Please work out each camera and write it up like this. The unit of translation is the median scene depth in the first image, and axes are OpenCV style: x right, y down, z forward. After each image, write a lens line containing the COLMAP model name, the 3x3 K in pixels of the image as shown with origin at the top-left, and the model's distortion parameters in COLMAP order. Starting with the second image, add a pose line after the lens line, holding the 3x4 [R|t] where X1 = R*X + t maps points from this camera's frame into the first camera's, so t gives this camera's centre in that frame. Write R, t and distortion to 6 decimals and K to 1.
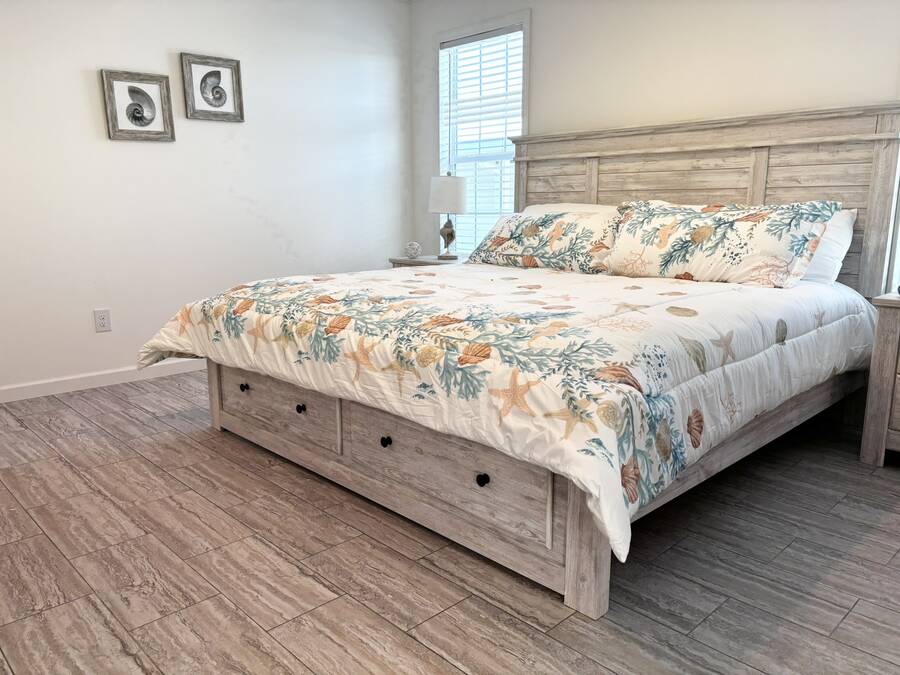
lens RADIAL K [[683.4, 0, 452.2], [0, 683.4, 340.4], [0, 0, 1]] dist [0.009822, 0.005911]
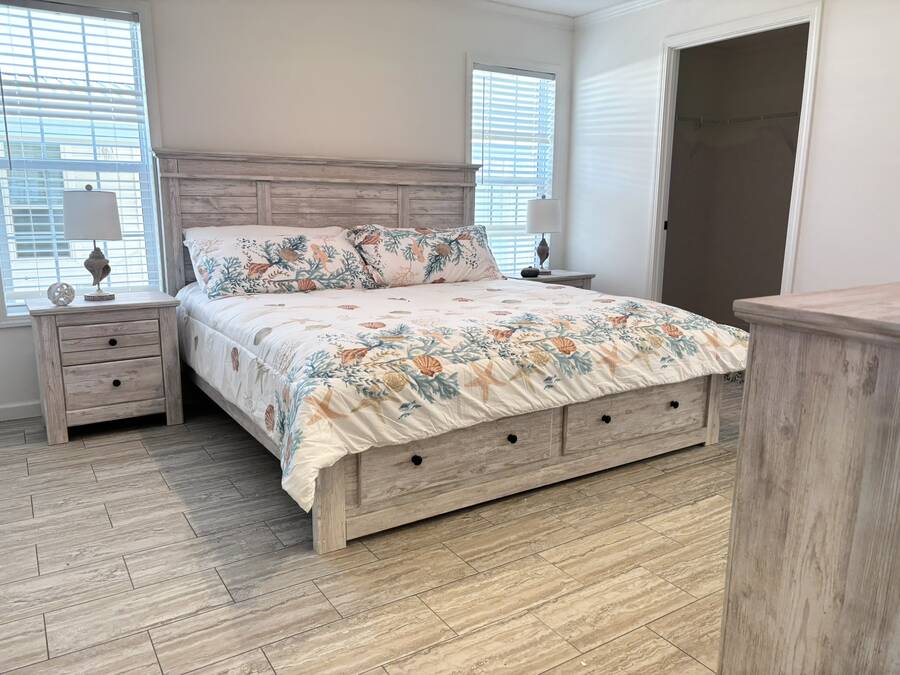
lens RADIAL K [[683.4, 0, 450.7], [0, 683.4, 336.8], [0, 0, 1]] dist [0.009822, 0.005911]
pose [[0.191404, -0.181796, 0.964528, -0.969290], [0.175888, 0.973143, 0.148516, -0.177704], [-0.965623, 0.141222, 0.218239, 0.671838]]
